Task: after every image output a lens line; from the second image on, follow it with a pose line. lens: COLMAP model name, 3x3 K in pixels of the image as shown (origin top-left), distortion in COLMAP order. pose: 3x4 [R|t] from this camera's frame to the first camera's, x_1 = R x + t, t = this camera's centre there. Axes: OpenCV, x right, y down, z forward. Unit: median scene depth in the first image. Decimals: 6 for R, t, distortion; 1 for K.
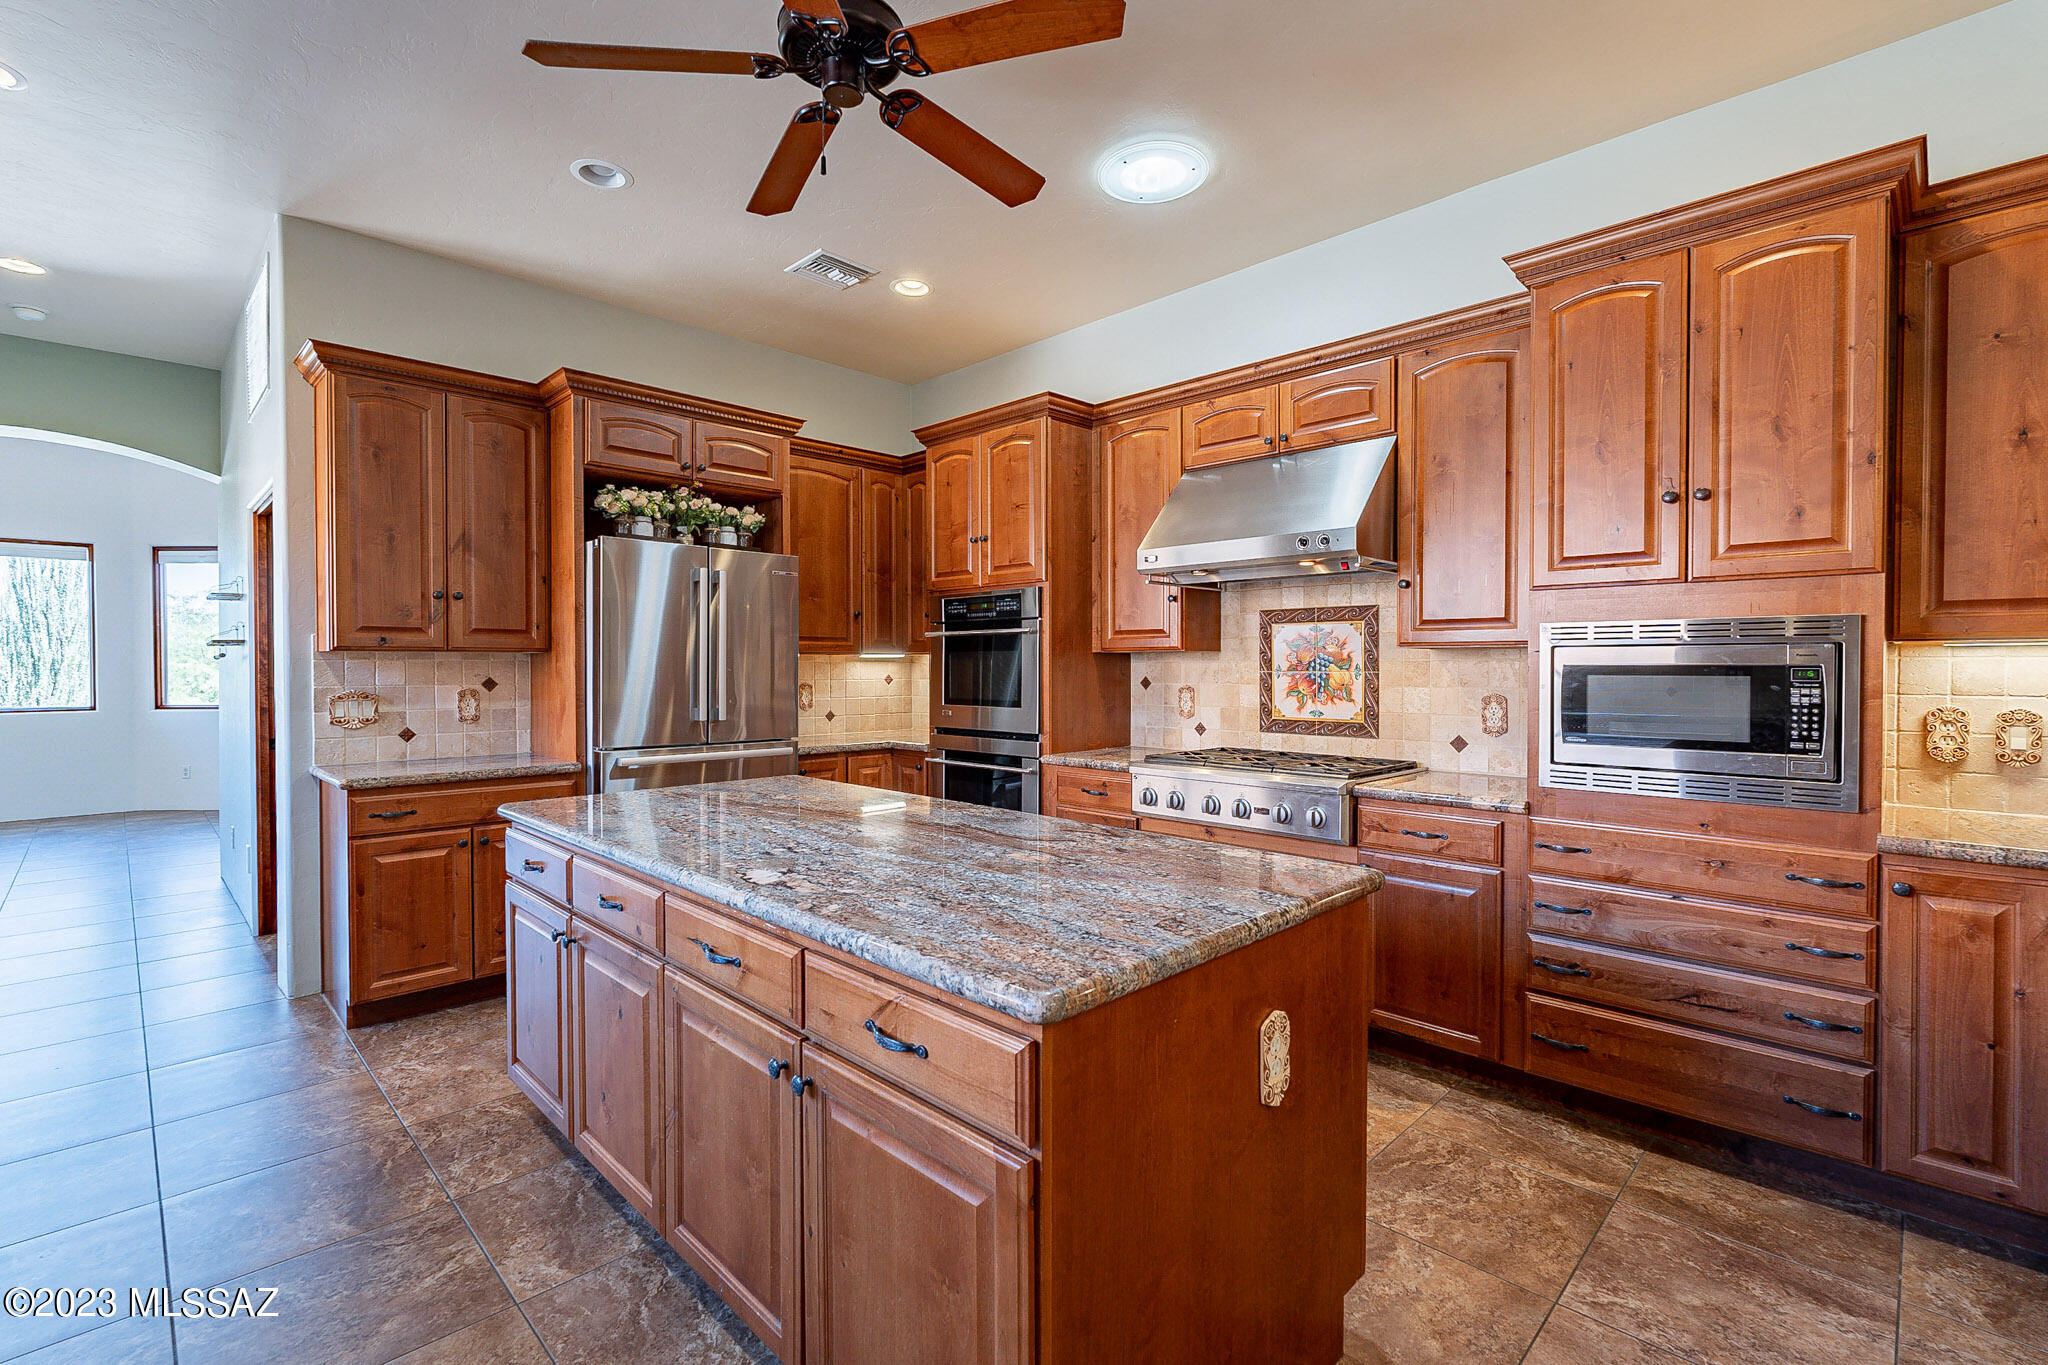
lens RADIAL K [[919.5, 0, 1024.6], [0, 919.5, 677.9], [0, 0, 1]] dist [-0.003244, 0.000275]
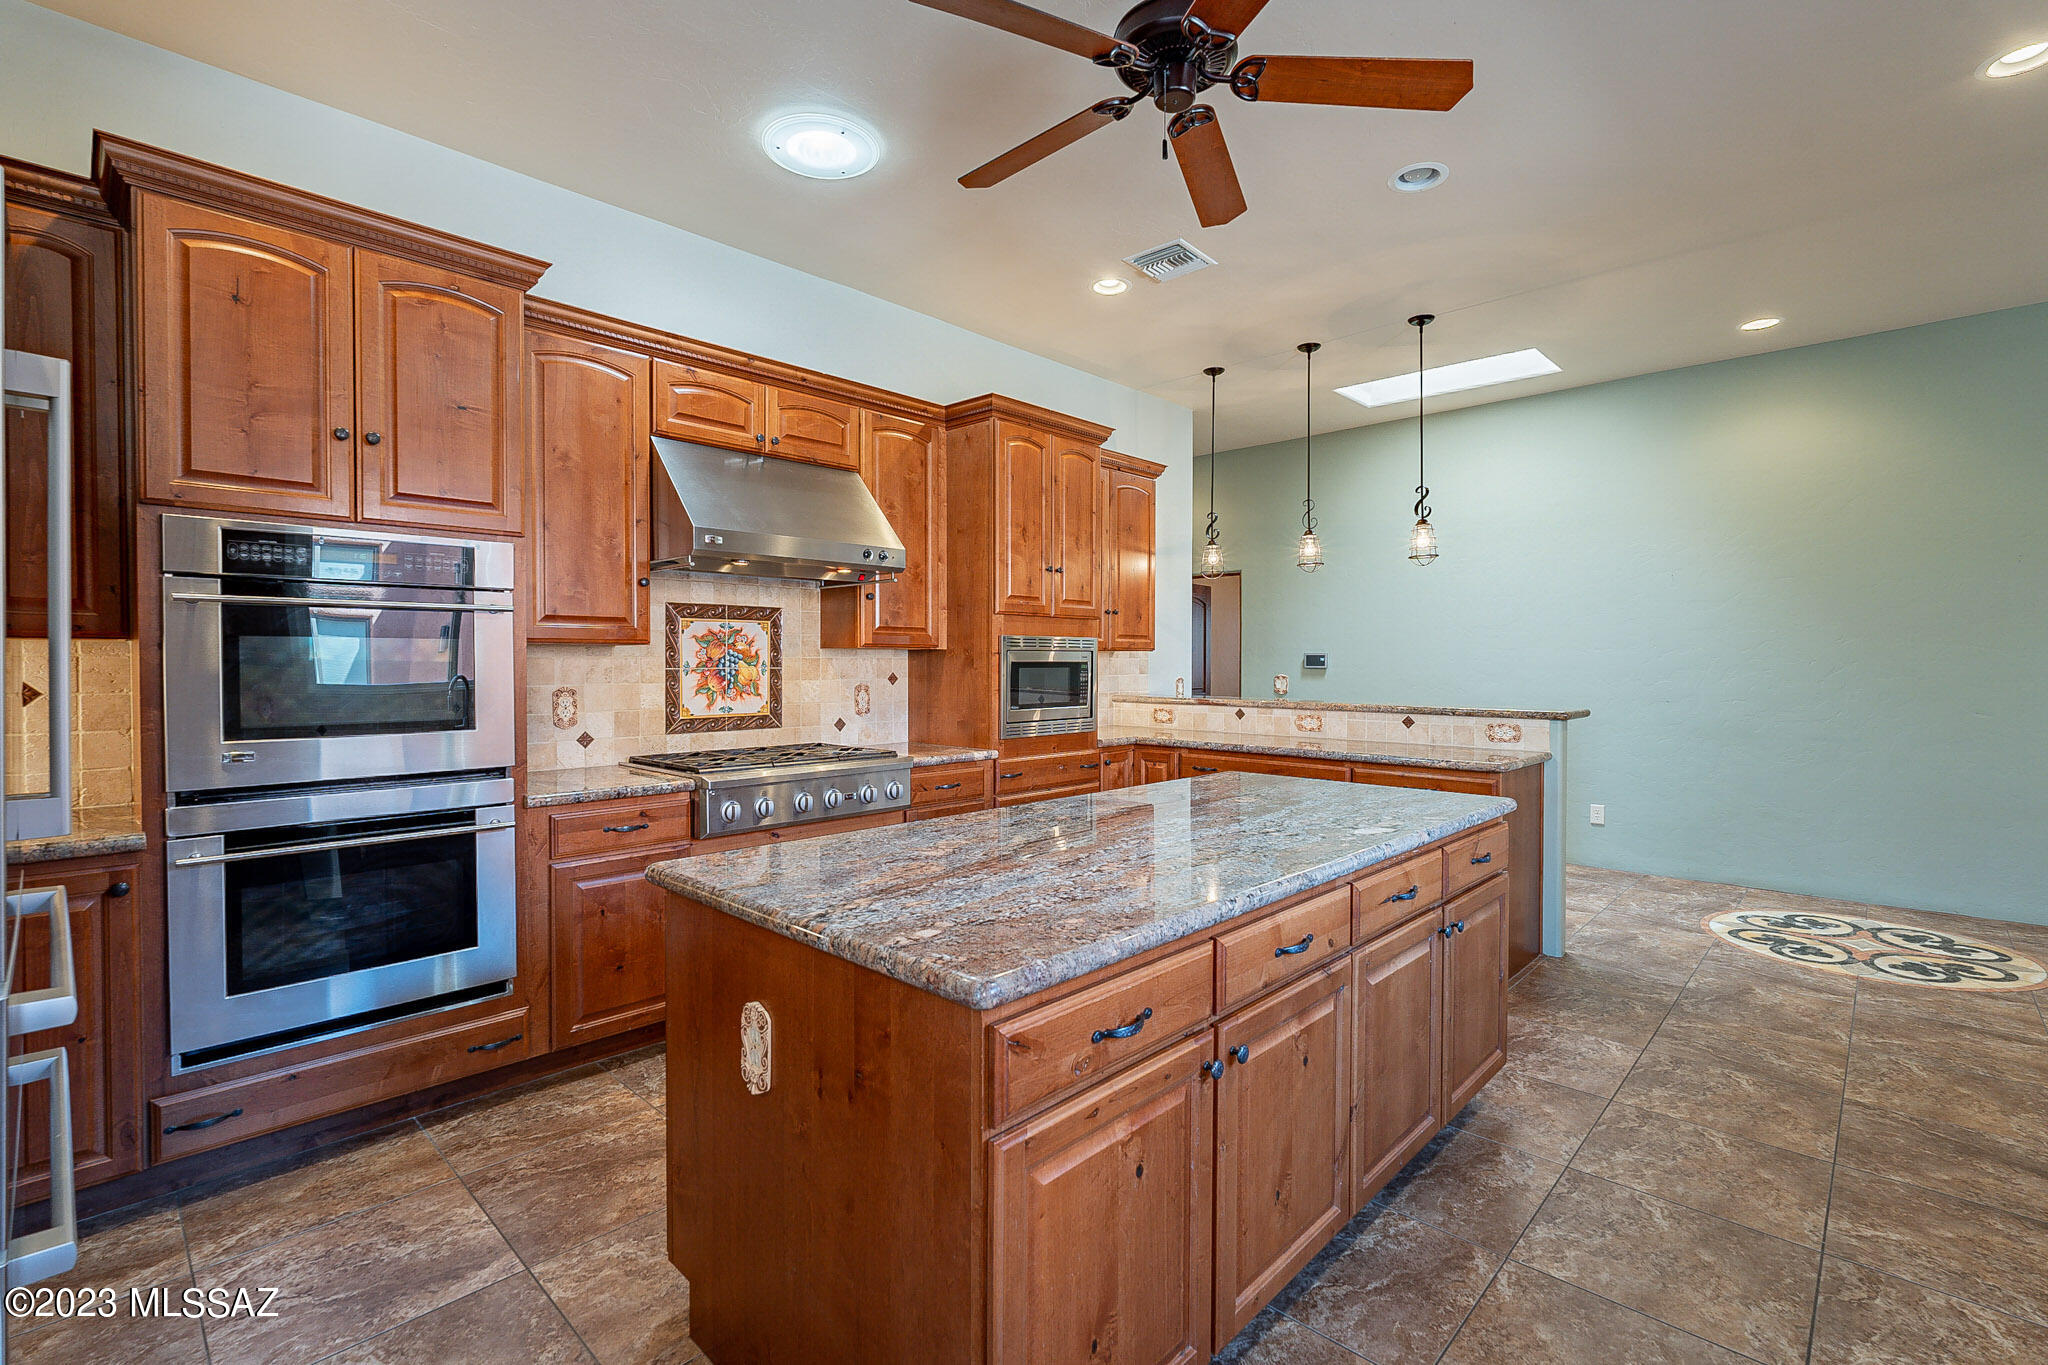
lens RADIAL K [[919.5, 0, 1025.4], [0, 919.5, 676.1], [0, 0, 1]] dist [-0.003244, 0.000275]
pose [[-0.026971, -0.015458, 0.999517, -0.675103], [0.012770, 0.999794, 0.015807, -0.009640], [-0.999555, 0.013190, -0.026768, 0.665909]]
